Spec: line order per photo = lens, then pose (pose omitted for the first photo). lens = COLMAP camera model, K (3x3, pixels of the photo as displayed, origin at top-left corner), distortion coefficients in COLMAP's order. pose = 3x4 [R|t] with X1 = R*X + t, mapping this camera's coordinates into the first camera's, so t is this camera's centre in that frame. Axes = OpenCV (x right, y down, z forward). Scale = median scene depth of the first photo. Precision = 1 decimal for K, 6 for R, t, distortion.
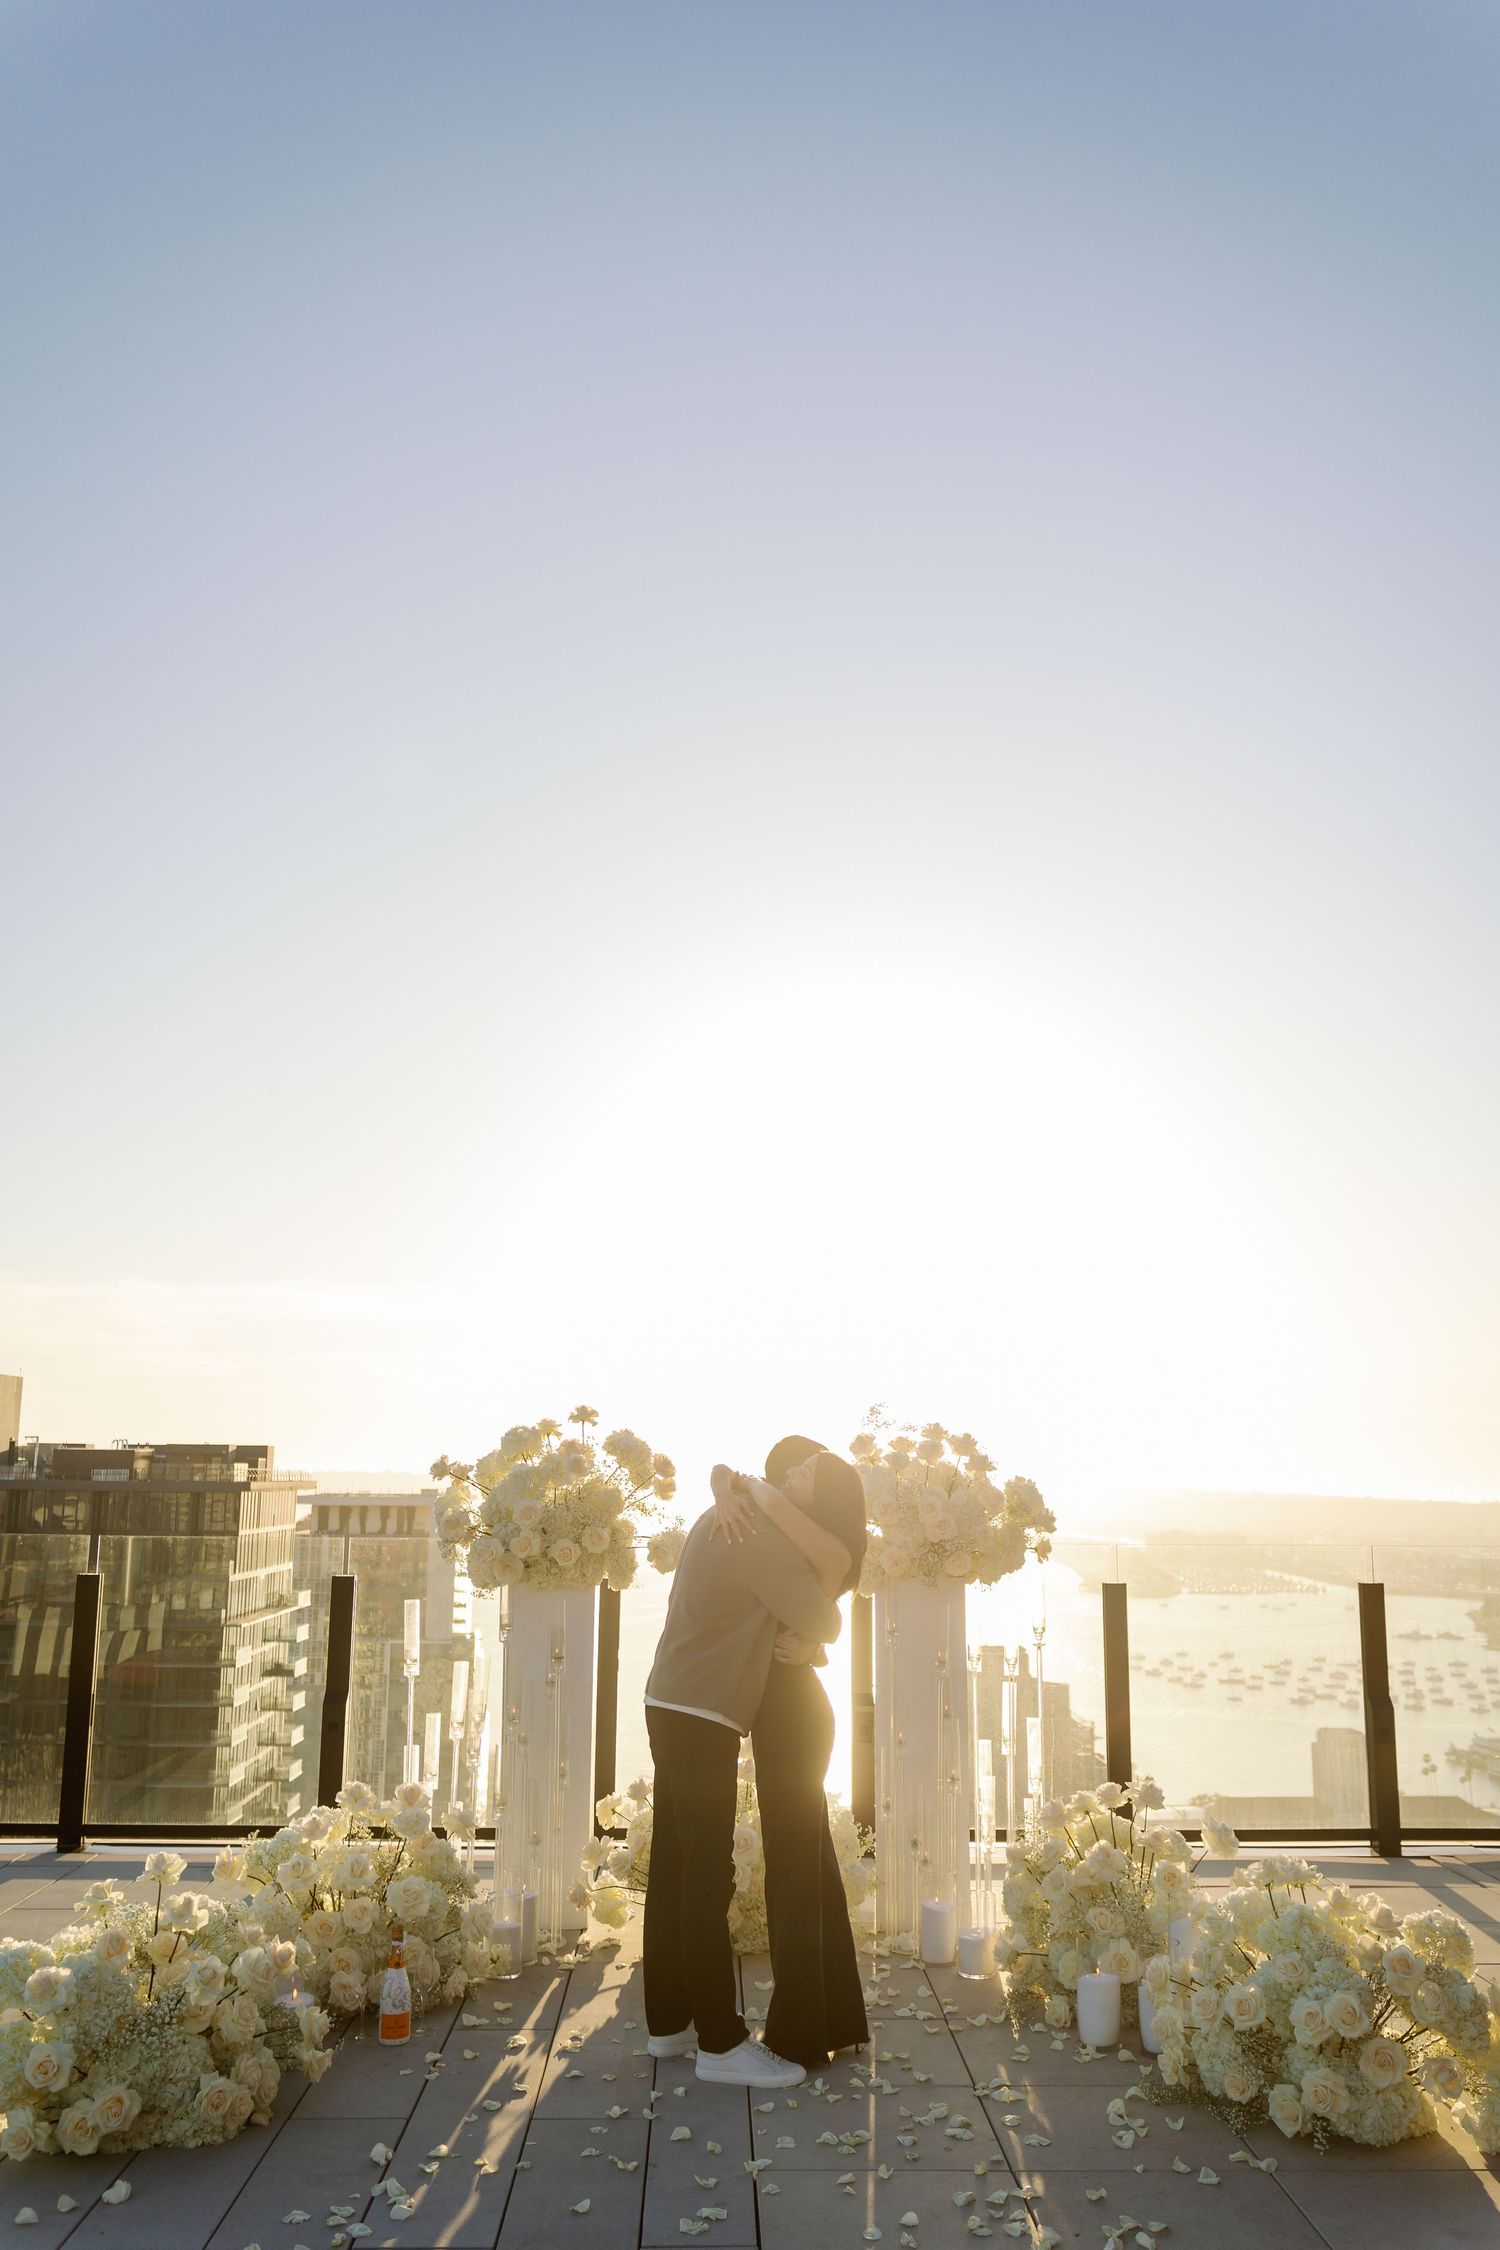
lens RADIAL K [[1839.1, 0, 766.1], [0, 1839.1, 1097.4], [0, 0, 1]] dist [-0.003865, -0.002837]
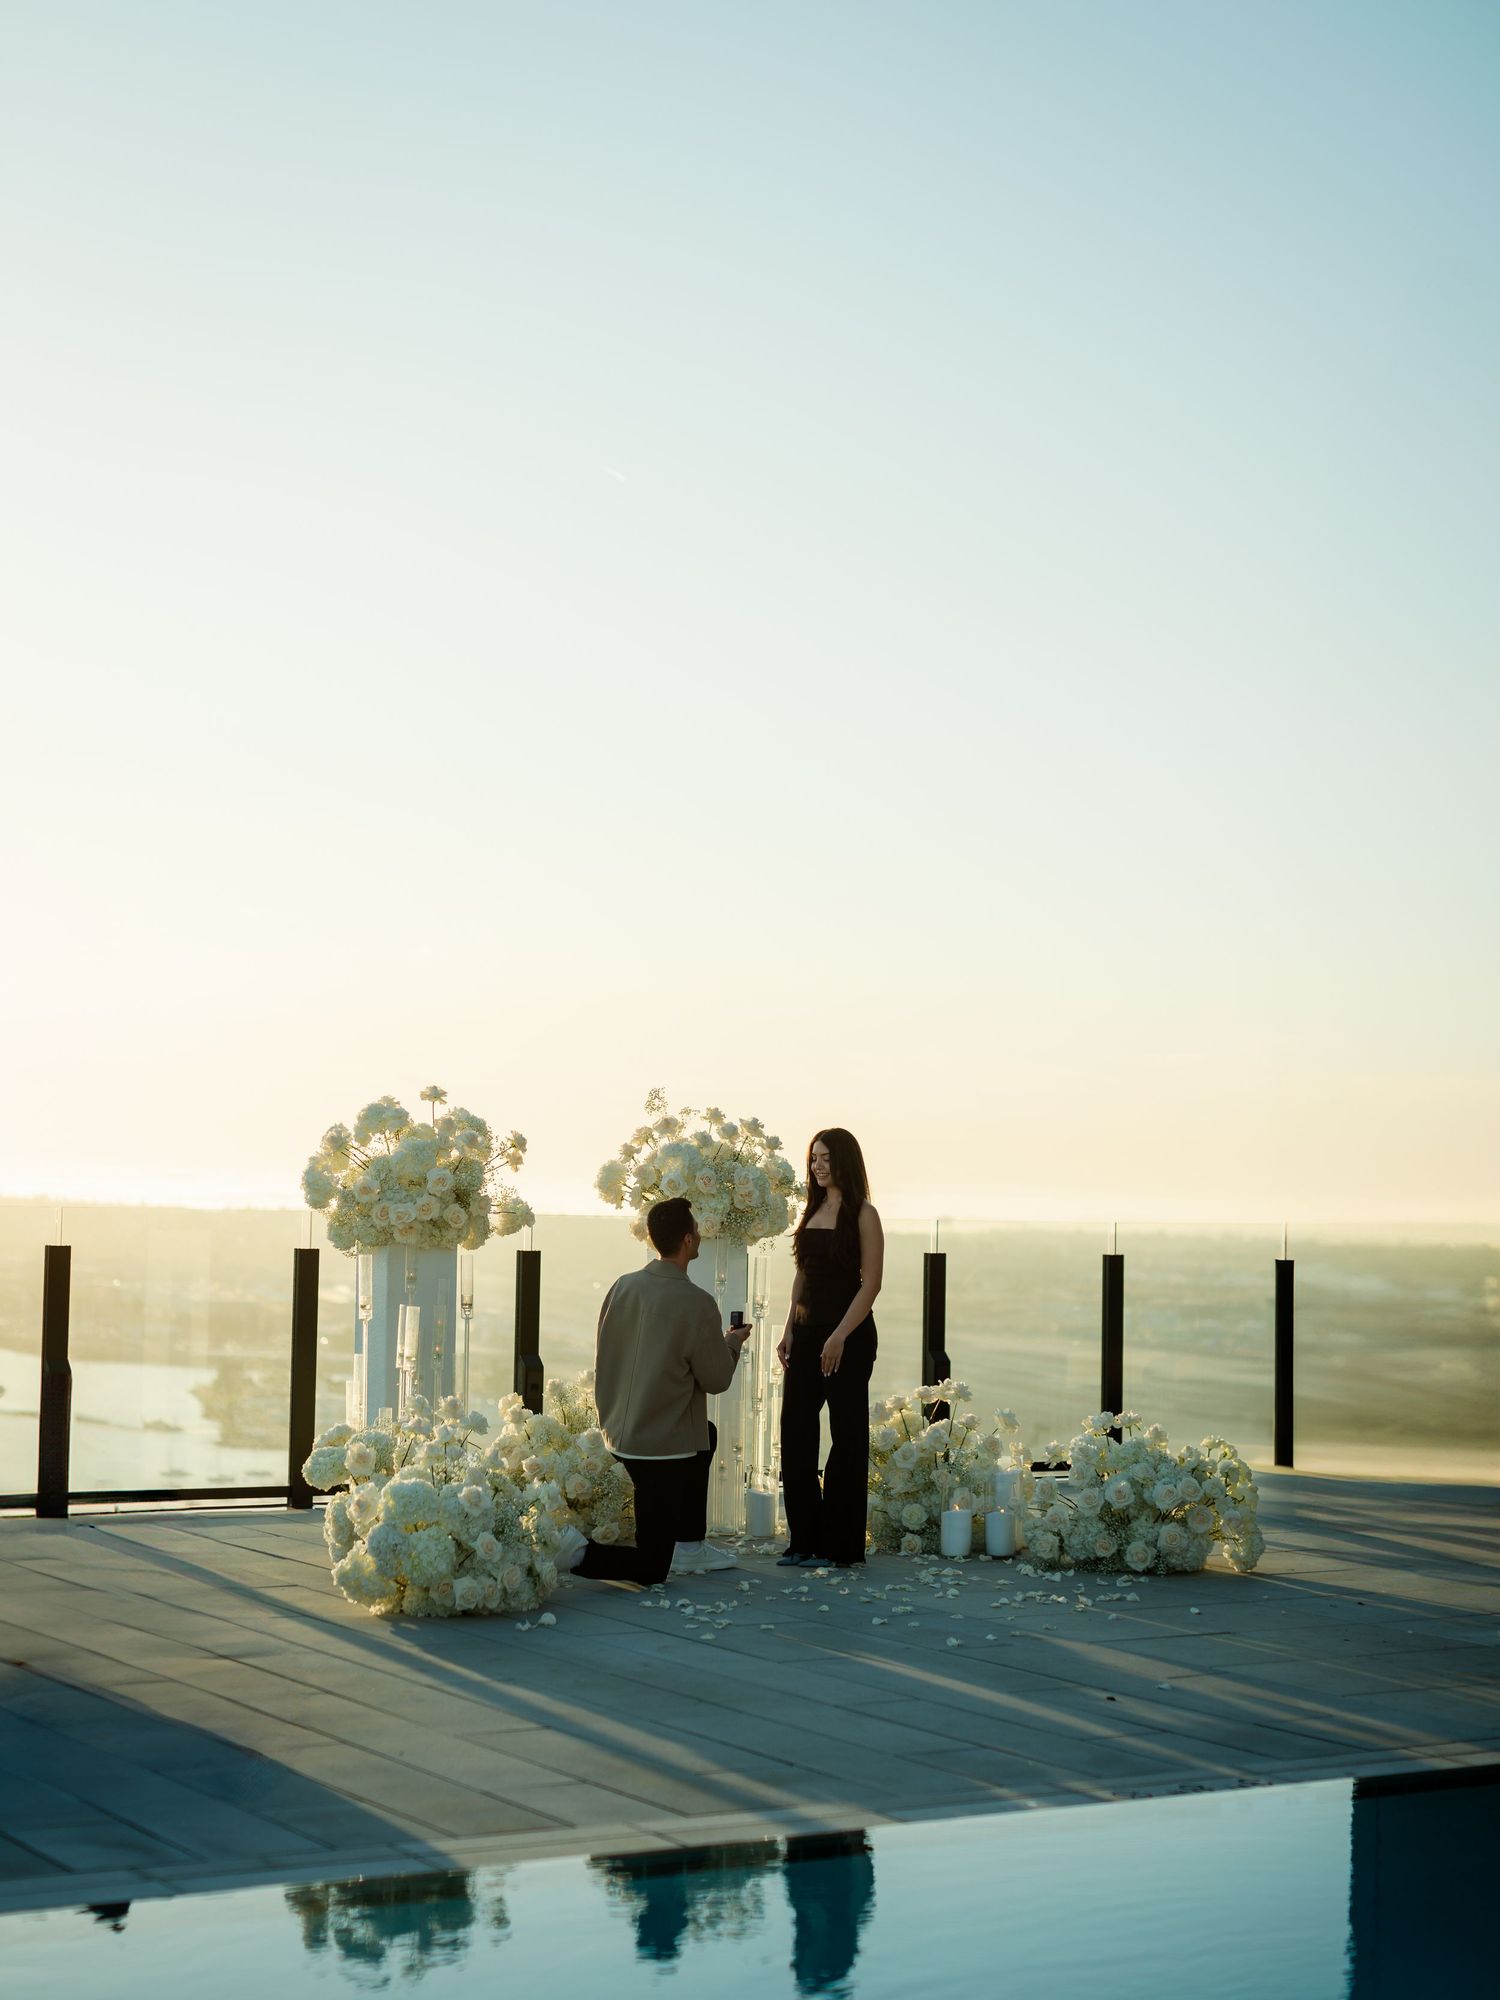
lens RADIAL K [[3397.8, 0, 762.3], [0, 3397.8, 874.5], [0, 0, 1]] dist [-0.019443, 0.000000]
pose [[0.861195, 0.054621, 0.505331, -0.975335], [-0.114258, 0.989567, 0.087759, -0.156769], [-0.495266, -0.133315, 0.858451, -0.817125]]
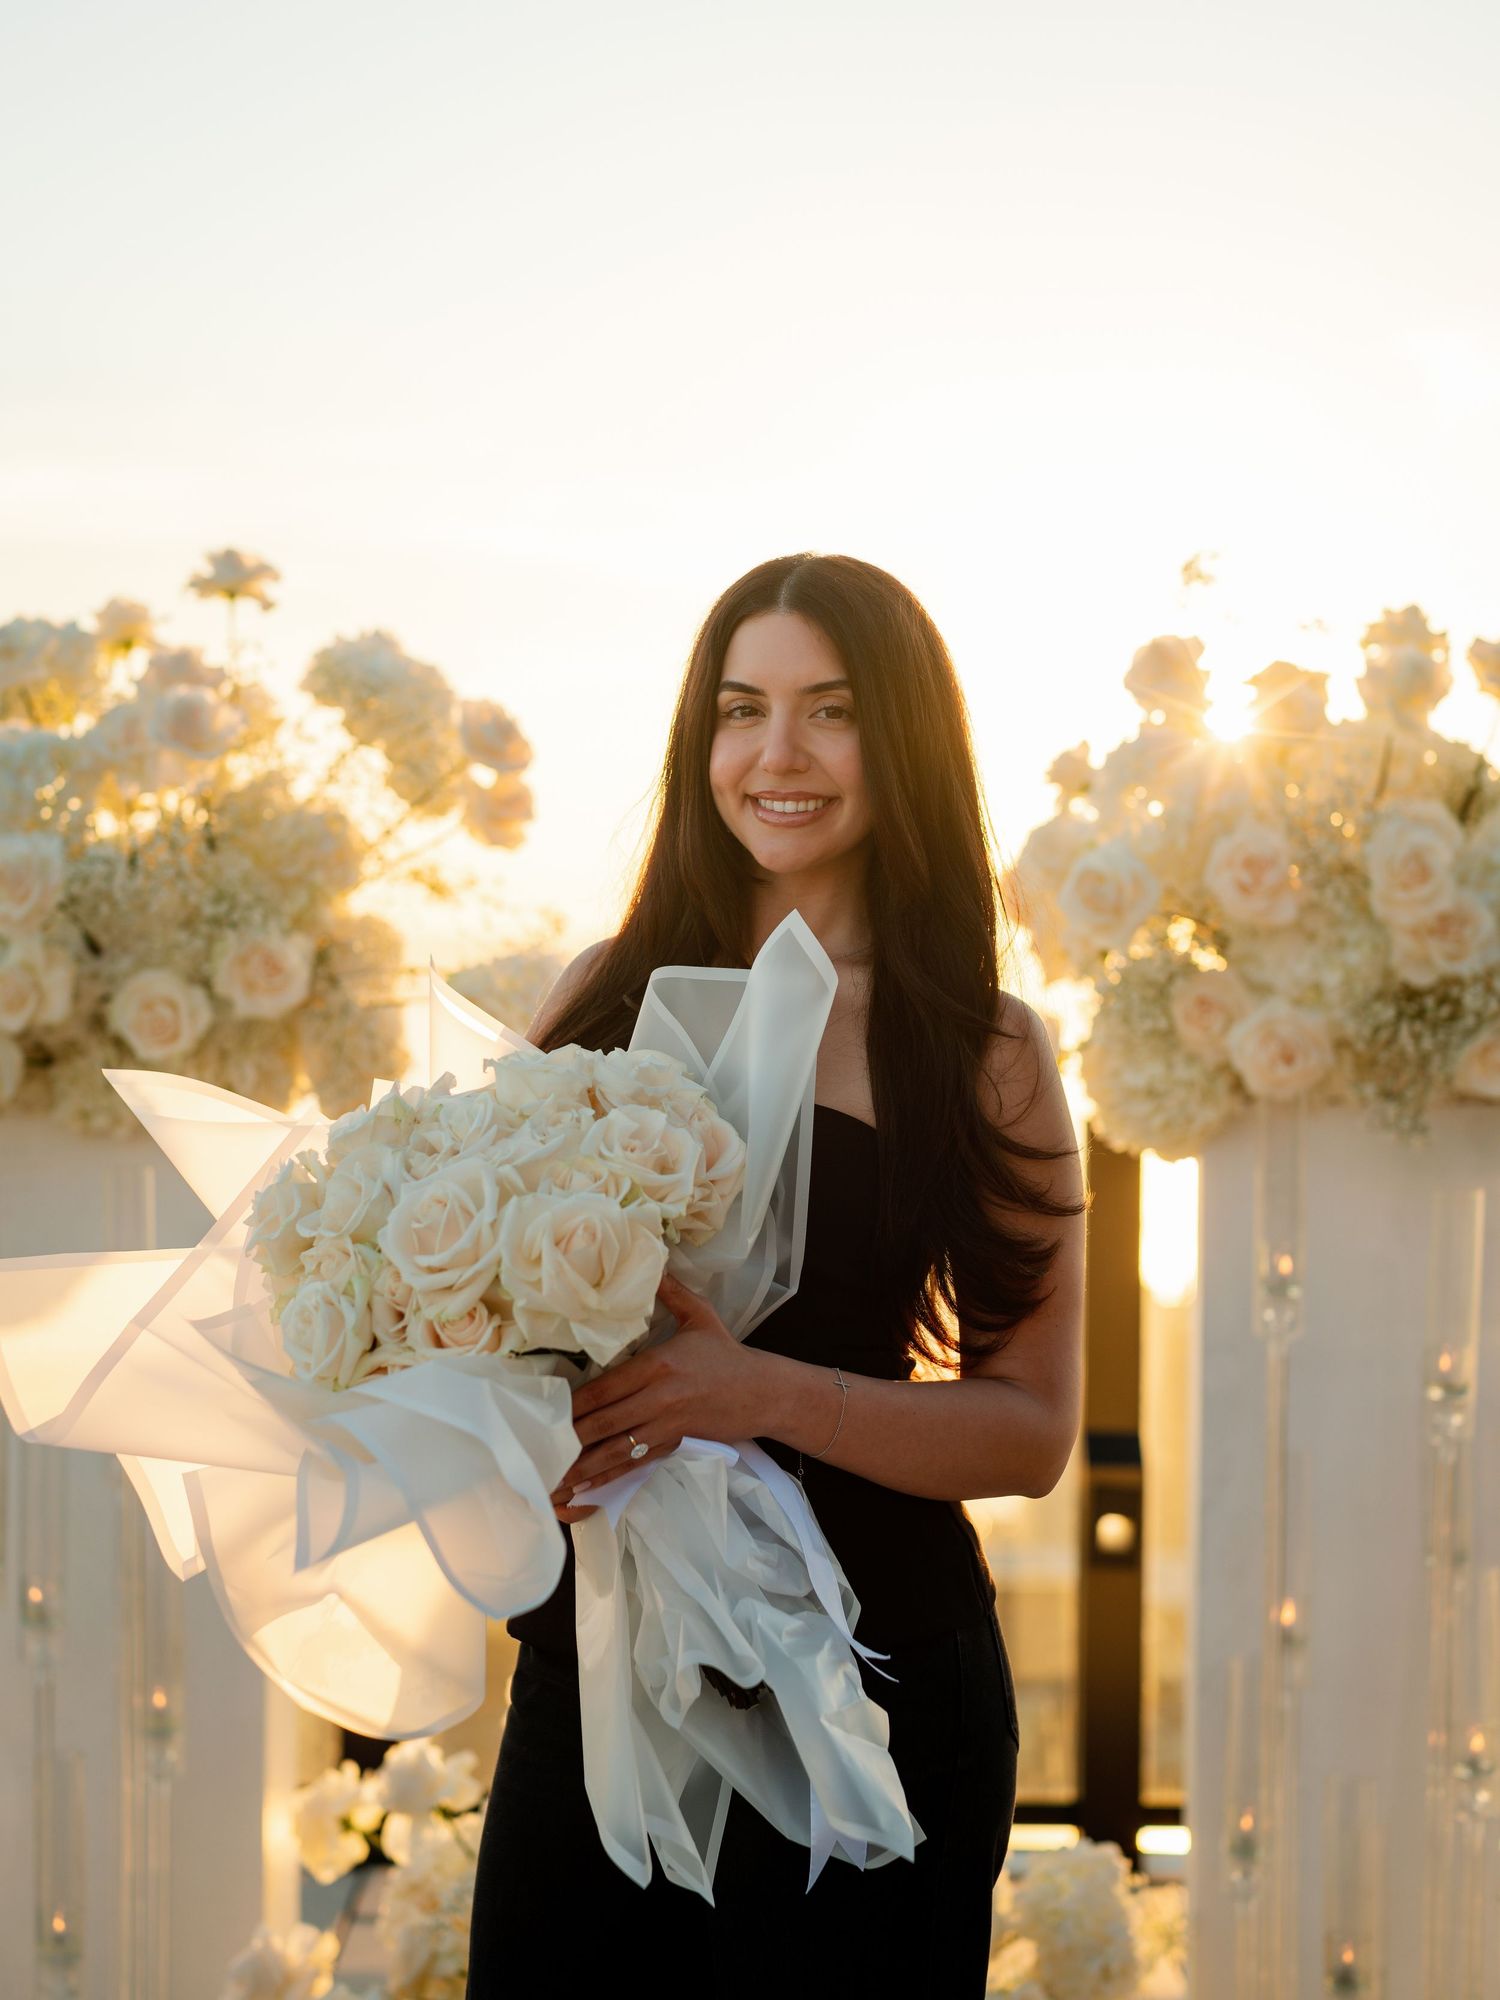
lens RADIAL K [[3397.8, 0, 696.4], [0, 3397.8, 950.2], [0, 0, 1]] dist [-0.019443, 0.000000]
pose [[0.999236, 0.002789, -0.038987, -0.001549], [0.005125, 0.979491, 0.201422, 0.124185], [0.038749, -0.201468, 0.978728, 0.458528]]
